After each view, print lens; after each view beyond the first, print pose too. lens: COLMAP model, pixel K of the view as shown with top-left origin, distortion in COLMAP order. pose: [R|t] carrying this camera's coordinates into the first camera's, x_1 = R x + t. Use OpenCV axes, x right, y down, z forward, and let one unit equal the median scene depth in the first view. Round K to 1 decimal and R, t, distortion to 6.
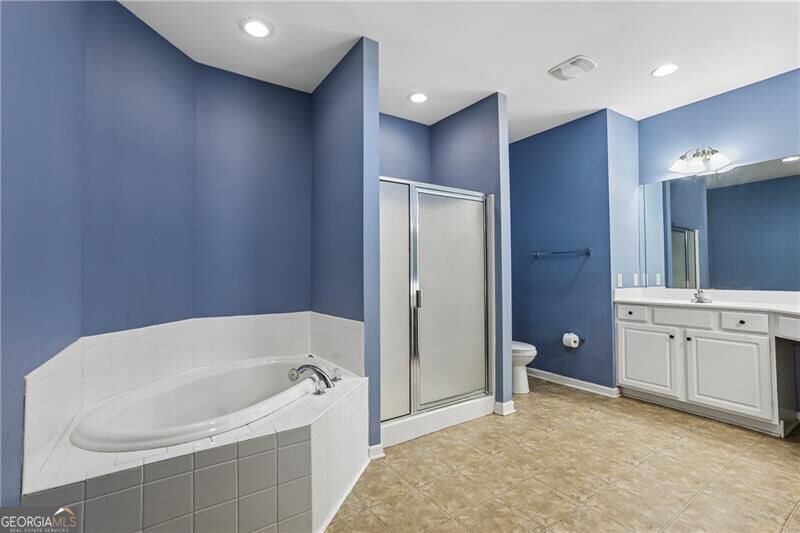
lens RADIAL K [[368.9, 0, 400.0], [0, 368.9, 266.5], [0, 0, 1]] dist [-0.000528, 0.000043]
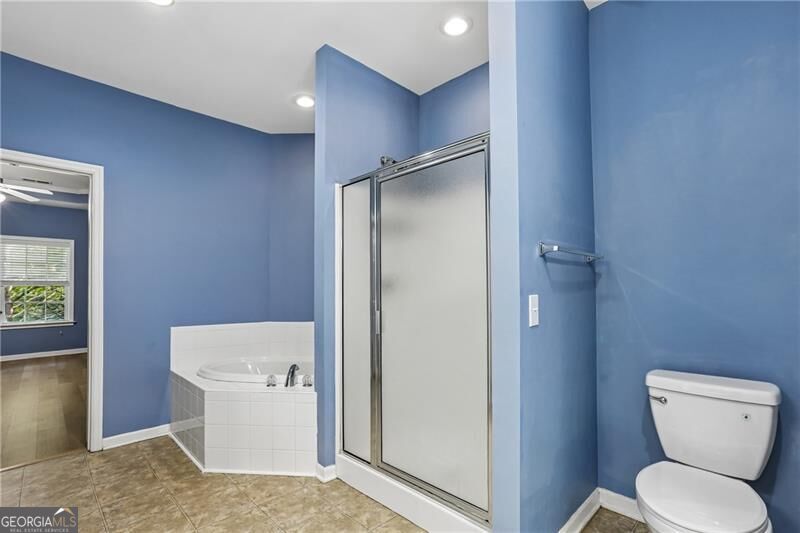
lens RADIAL K [[358.8, 0, 399.2], [0, 358.8, 301.9], [0, 0, 1]] dist [0.000167, 0.000172]
pose [[0.187509, 0.036094, -0.981600, 0.952014], [0.016566, 0.999066, 0.039900, 0.009930], [0.982123, -0.023743, 0.186736, 1.090453]]
